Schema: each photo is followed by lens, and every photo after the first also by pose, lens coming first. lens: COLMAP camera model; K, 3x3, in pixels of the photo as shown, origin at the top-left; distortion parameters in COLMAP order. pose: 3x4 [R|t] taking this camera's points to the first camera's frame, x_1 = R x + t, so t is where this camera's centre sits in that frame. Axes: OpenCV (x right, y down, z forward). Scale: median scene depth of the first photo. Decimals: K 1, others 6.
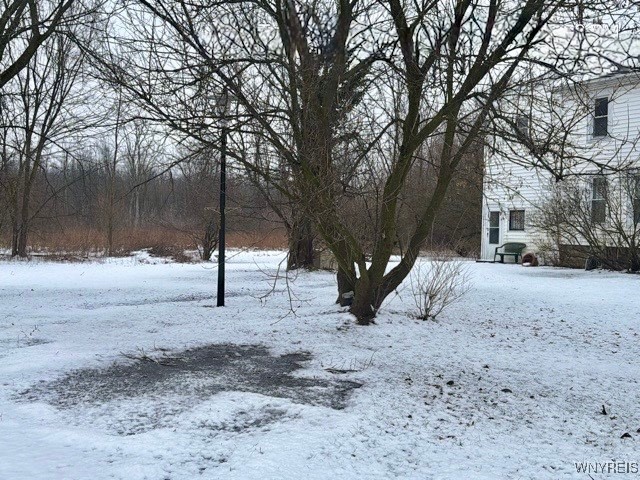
lens RADIAL K [[699.9, 0, 320.4], [0, 699.9, 240.0], [0, 0, 1]] dist [0.021145, 0.000000]
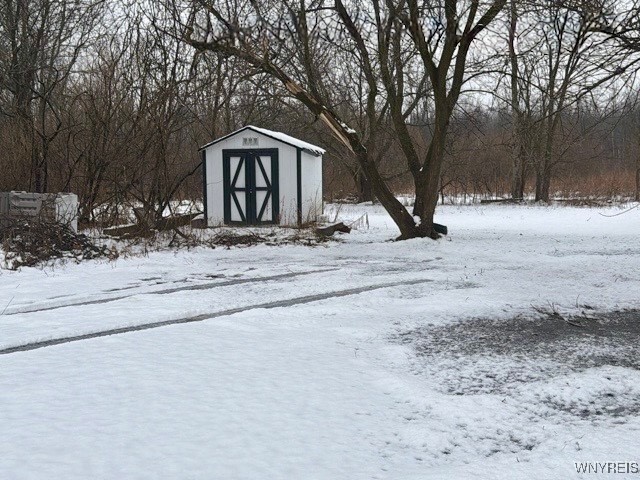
lens RADIAL K [[699.9, 0, 320.0], [0, 699.9, 240.4], [0, 0, 1]] dist [0.021145, 0.000000]
pose [[0.736263, 0.044048, -0.675260, 0.184344], [0.009474, 0.997110, 0.075372, 0.003534], [0.676629, -0.061891, 0.733719, 0.188916]]
